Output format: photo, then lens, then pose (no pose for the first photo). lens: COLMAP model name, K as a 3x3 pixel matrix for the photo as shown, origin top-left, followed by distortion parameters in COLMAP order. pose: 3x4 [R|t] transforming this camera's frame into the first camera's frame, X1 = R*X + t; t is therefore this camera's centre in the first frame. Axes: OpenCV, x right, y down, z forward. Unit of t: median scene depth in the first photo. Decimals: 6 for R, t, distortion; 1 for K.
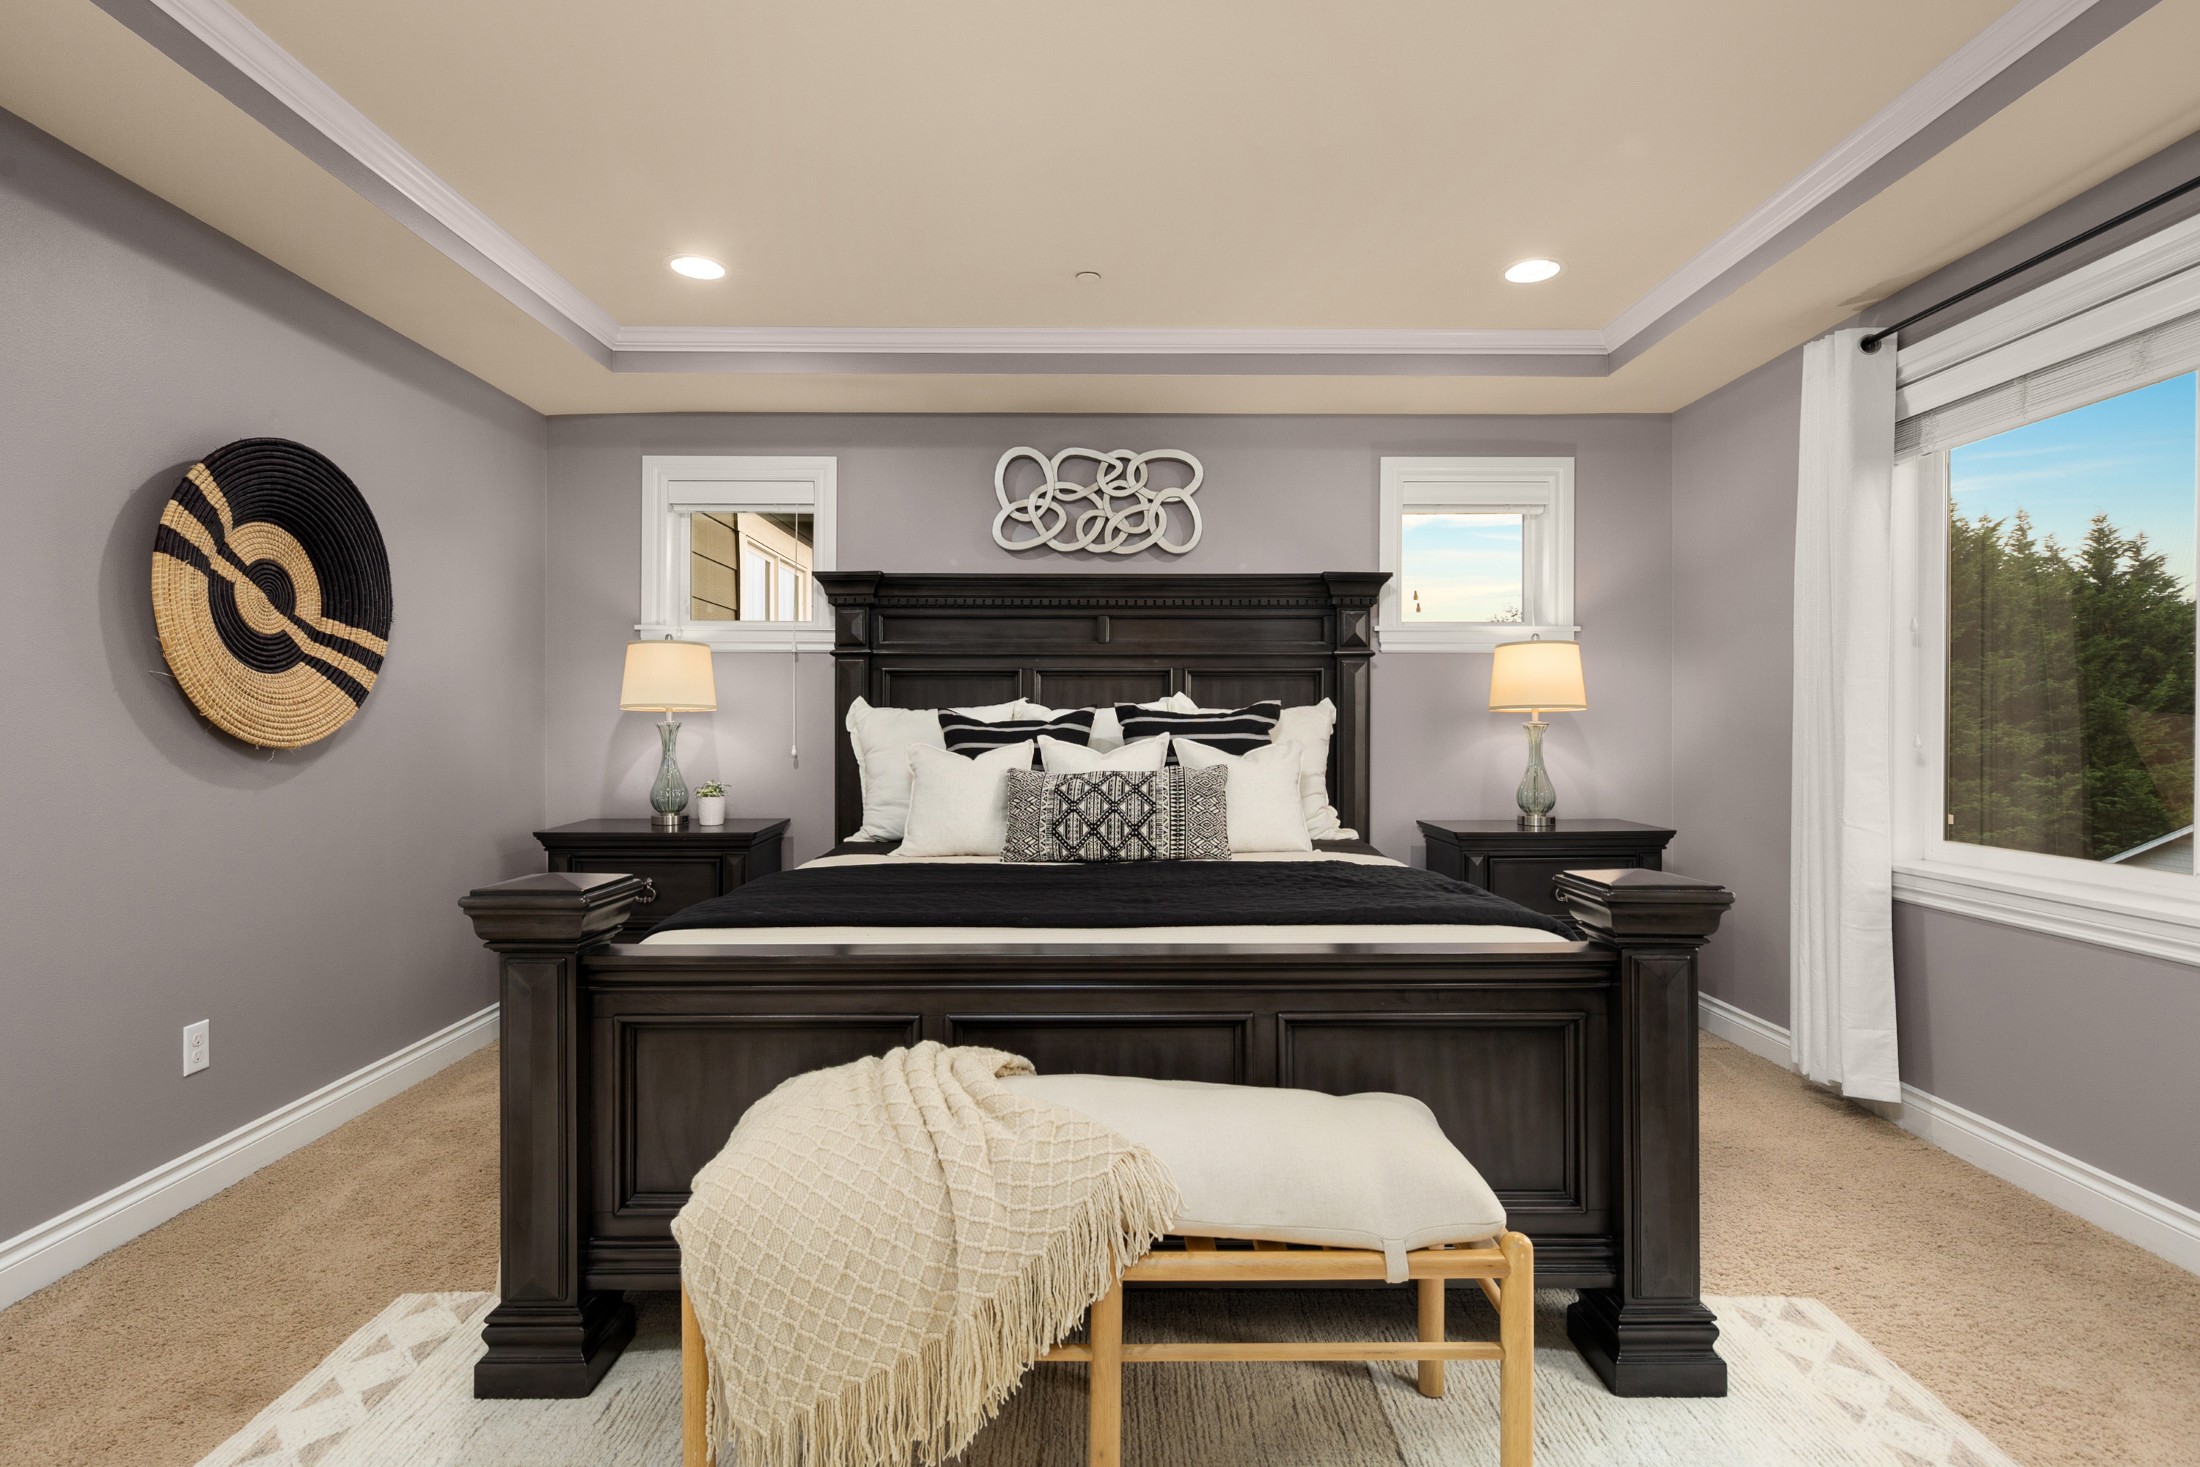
lens RADIAL K [[1075.8, 0, 1096.9], [0, 1075.8, 728.3], [0, 0, 1]] dist [0.003199, -0.002931]
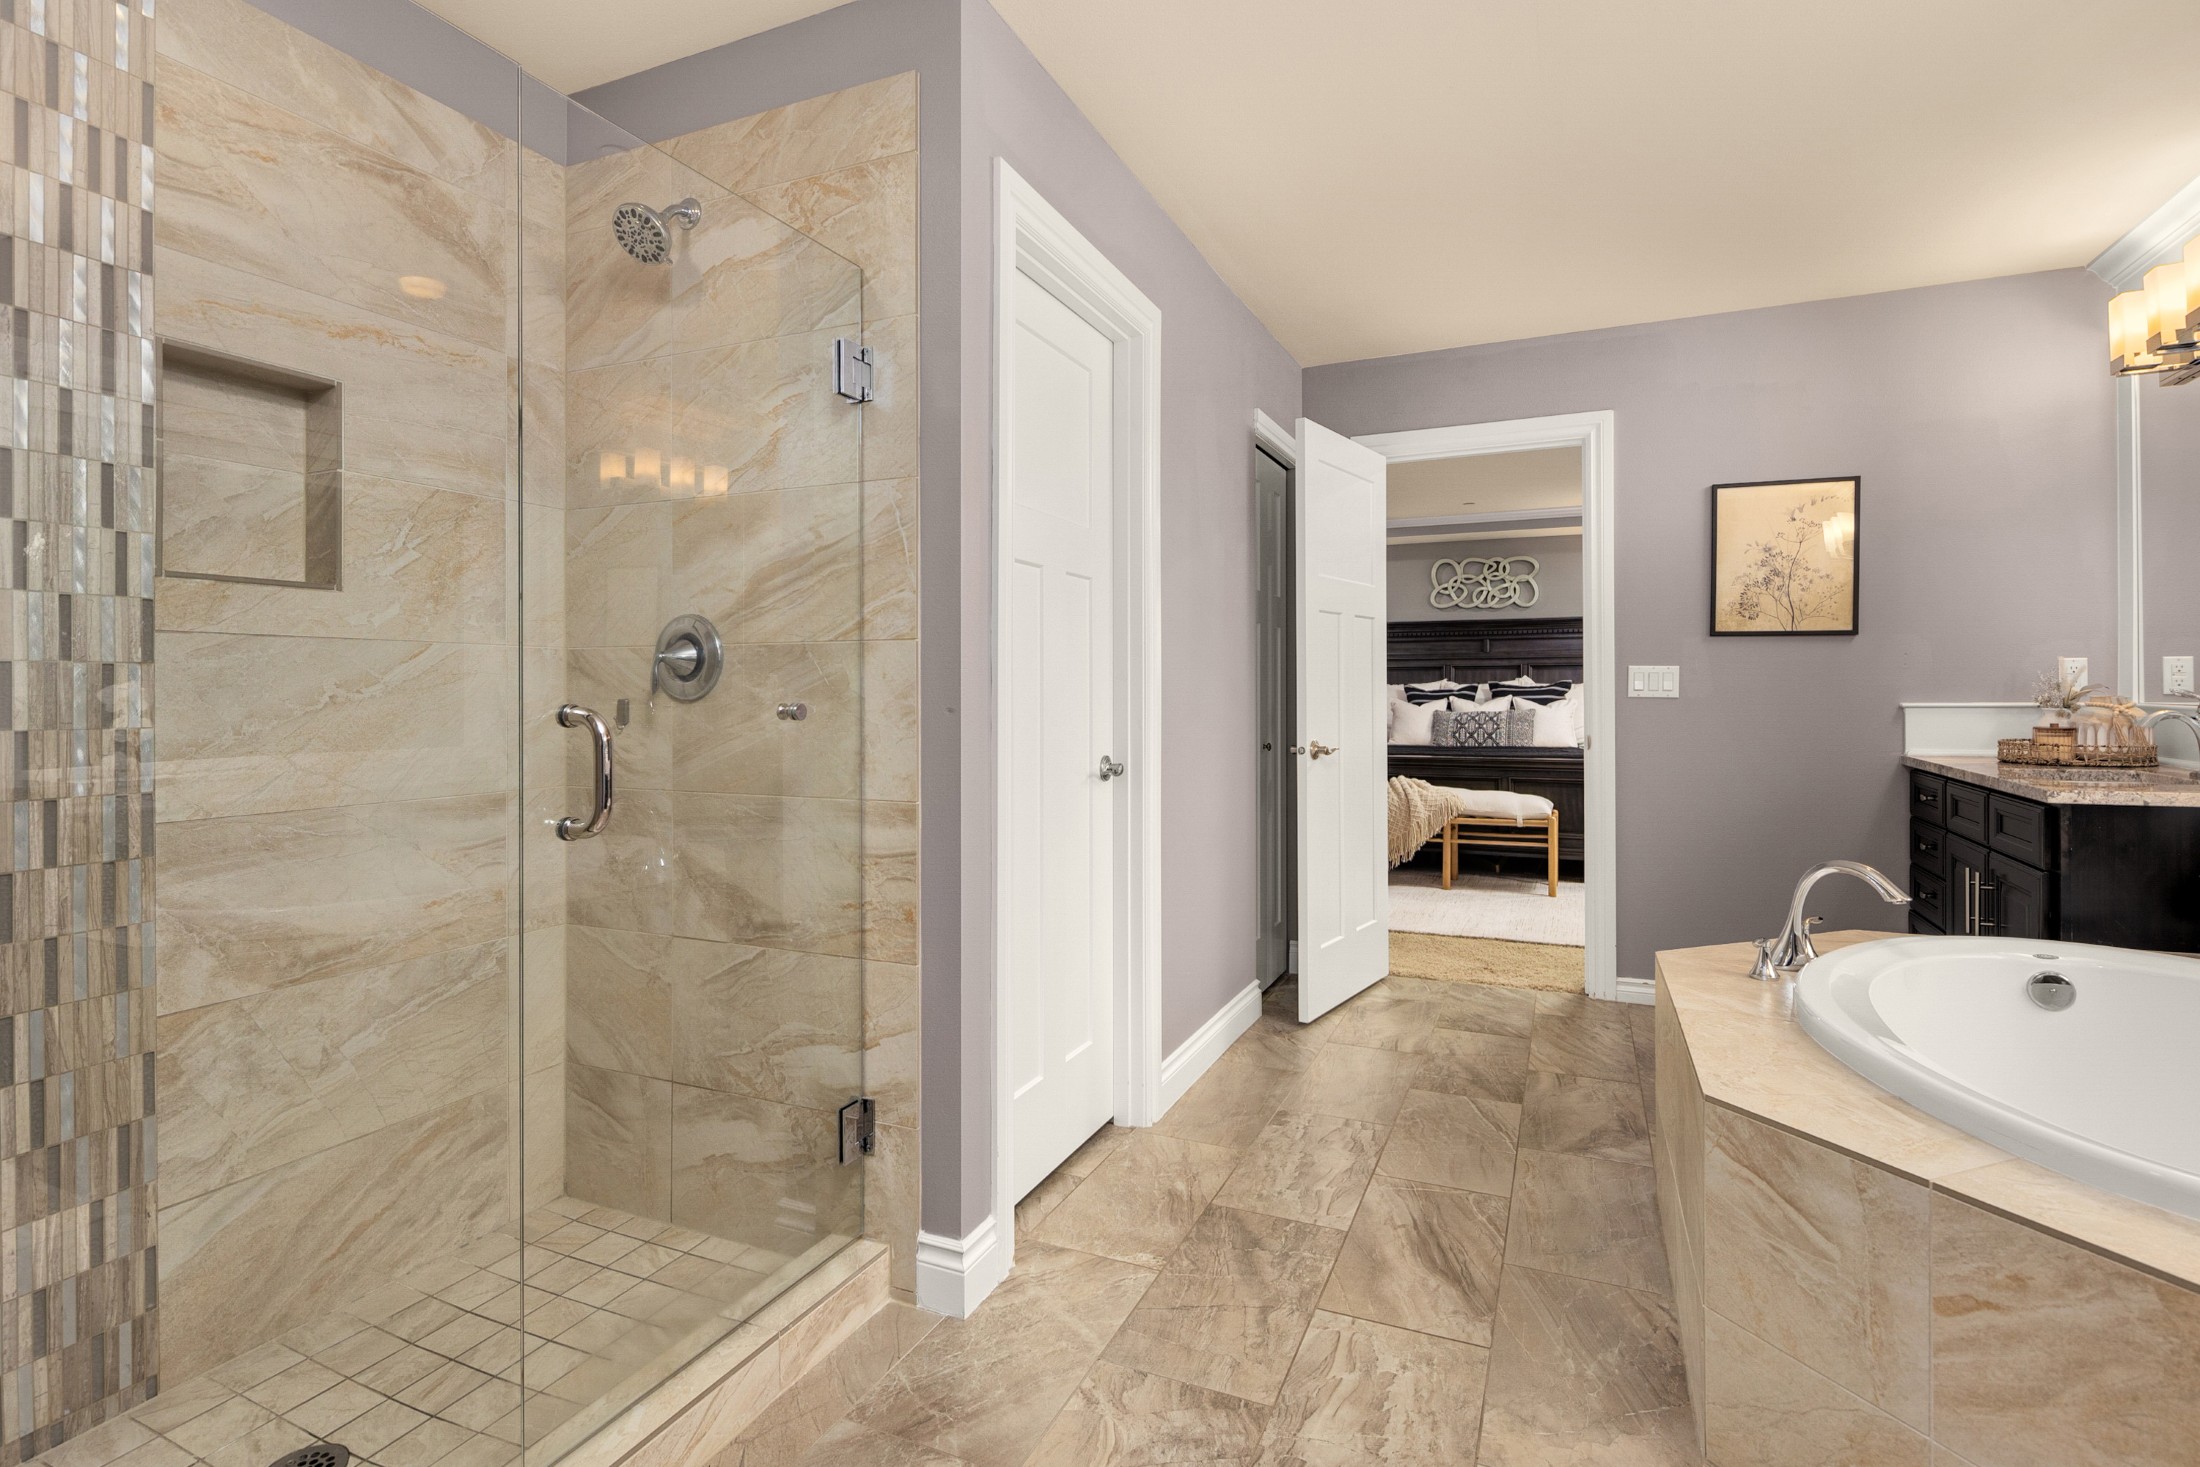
lens RADIAL K [[1075.8, 0, 1073.4], [0, 1075.8, 688.2], [0, 0, 1]] dist [0.003199, -0.002931]
pose [[0.903265, -0.003018, -0.429072, 0.183507], [0.000225, 0.999978, -0.006560, 0.004102], [0.429082, 0.005829, 0.903247, -1.262273]]
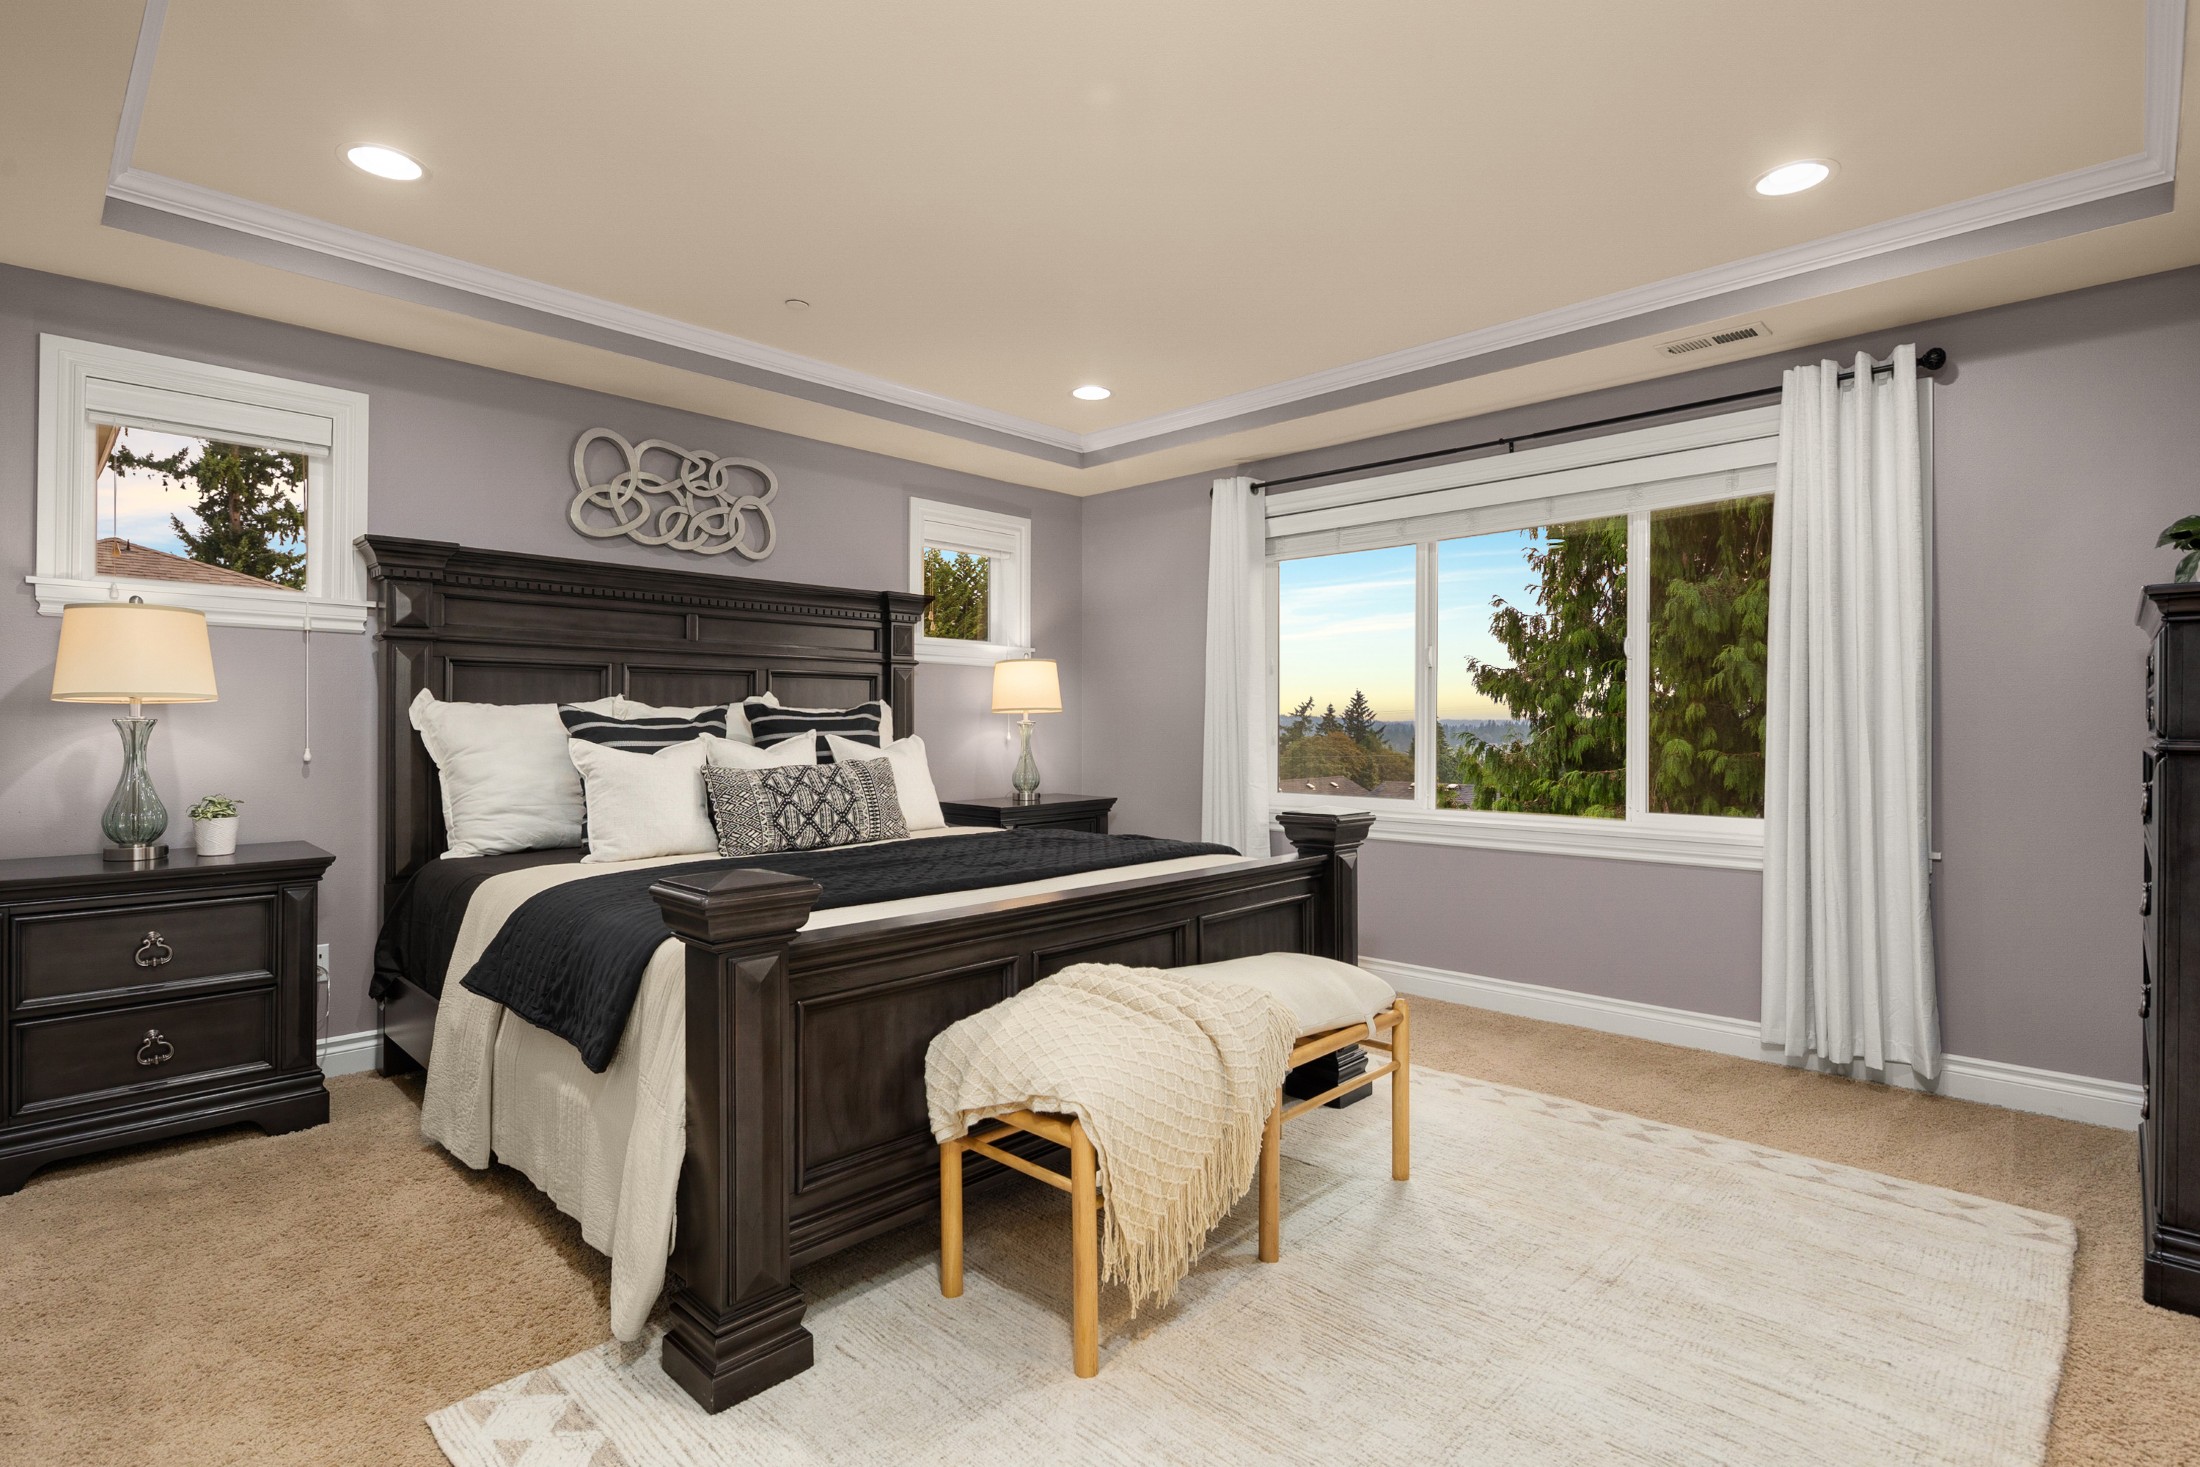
lens RADIAL K [[1075.8, 0, 1095.6], [0, 1075.8, 719.1], [0, 0, 1]] dist [0.003199, -0.002931]
pose [[0.696593, 0.003416, 0.717458, -0.470331], [0.001559, 0.999979, -0.006274, 0.000599], [-0.717465, 0.005489, 0.696573, 0.032246]]
